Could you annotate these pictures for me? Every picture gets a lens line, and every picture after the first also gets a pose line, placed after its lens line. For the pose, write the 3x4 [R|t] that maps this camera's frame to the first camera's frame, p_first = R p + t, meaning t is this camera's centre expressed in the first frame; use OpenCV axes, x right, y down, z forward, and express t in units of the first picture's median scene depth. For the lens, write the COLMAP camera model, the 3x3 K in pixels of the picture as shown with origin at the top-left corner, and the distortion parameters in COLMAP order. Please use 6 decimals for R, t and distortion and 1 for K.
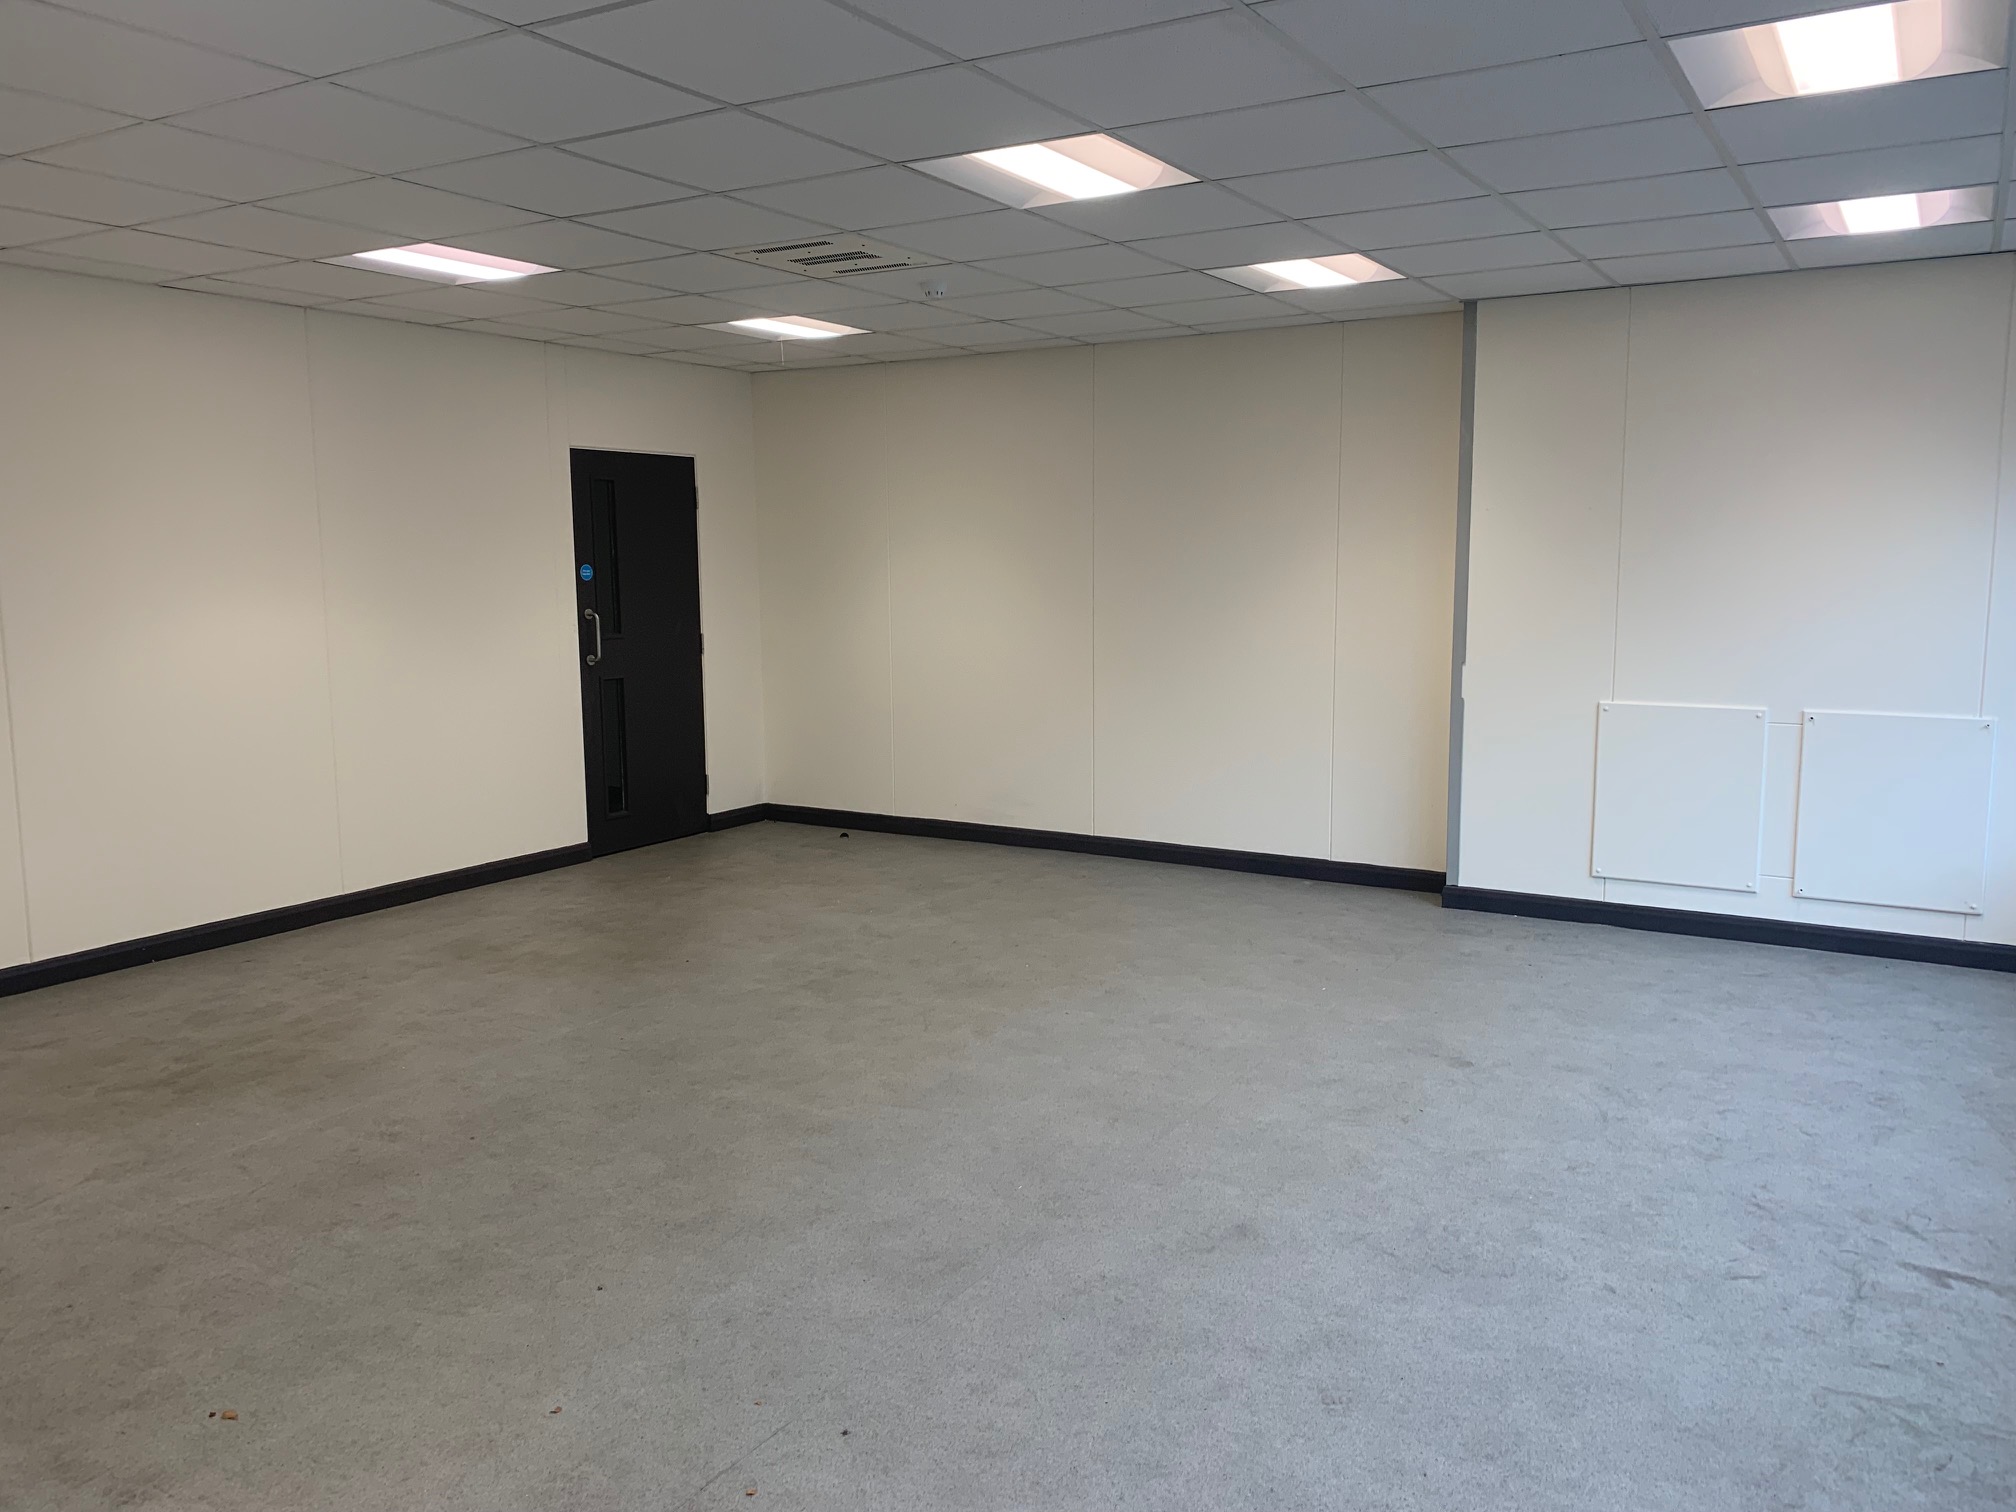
lens RADIAL K [[1523.6, 0, 1010.8], [0, 1523.6, 758.7], [0, 0, 1]] dist [0.003275, -0.014036]
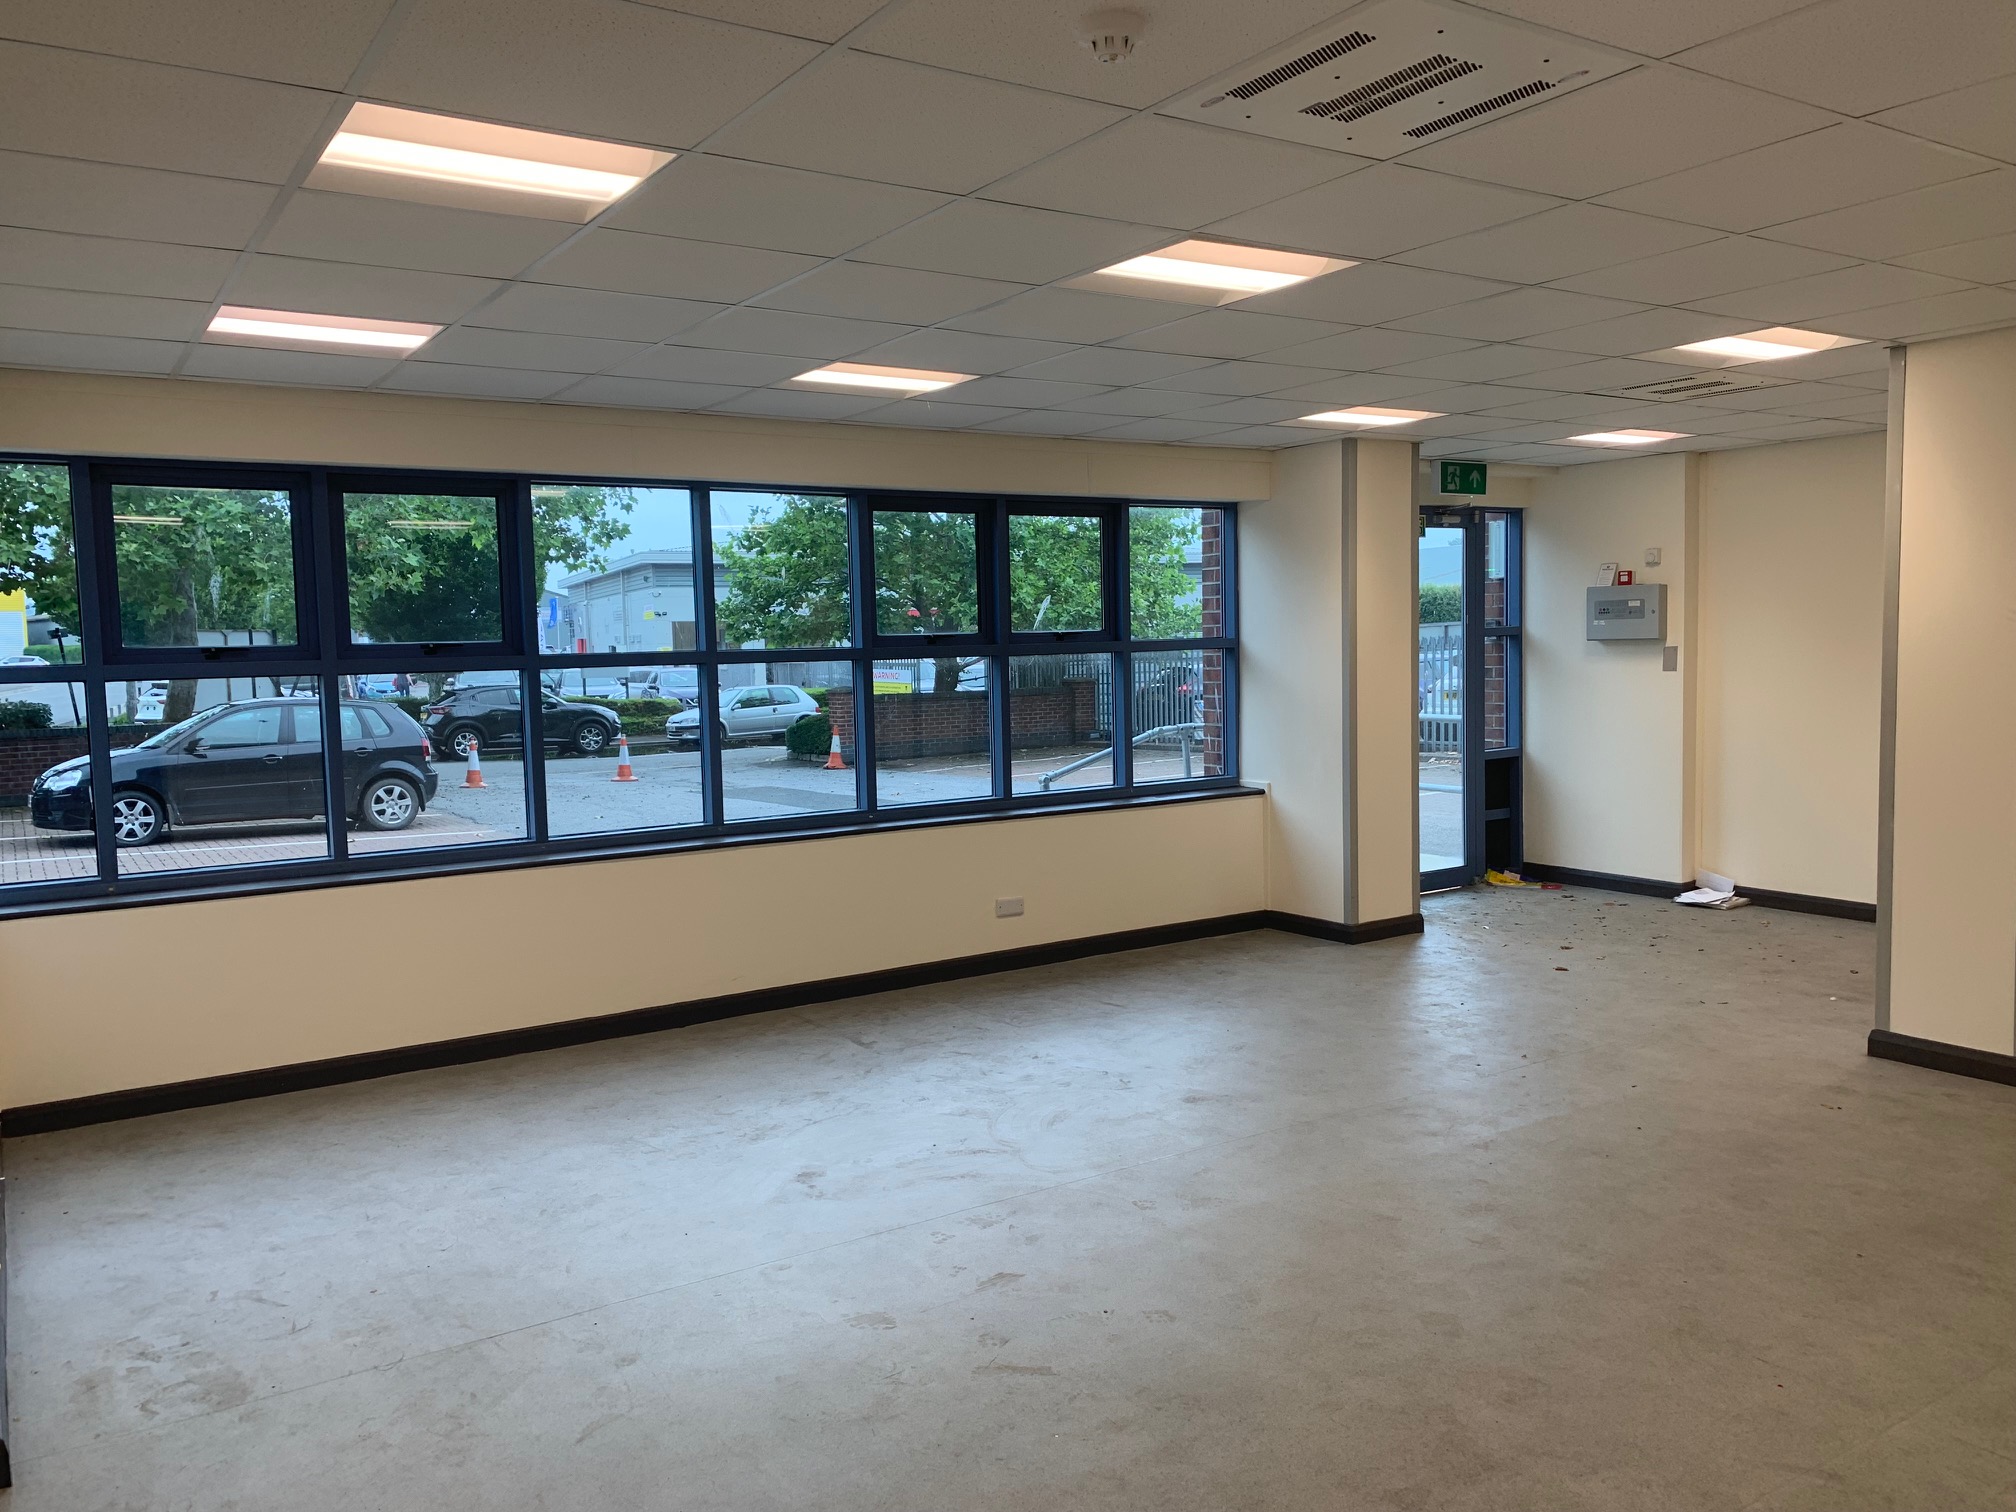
lens RADIAL K [[1523.6, 0, 1006.0], [0, 1523.6, 751.6], [0, 0, 1]] dist [0.003275, -0.014036]
pose [[-0.899859, -0.004353, 0.436159, -0.291399], [0.089379, 0.976891, 0.194152, -0.291067], [-0.426925, 0.213693, -0.878675, 2.018645]]
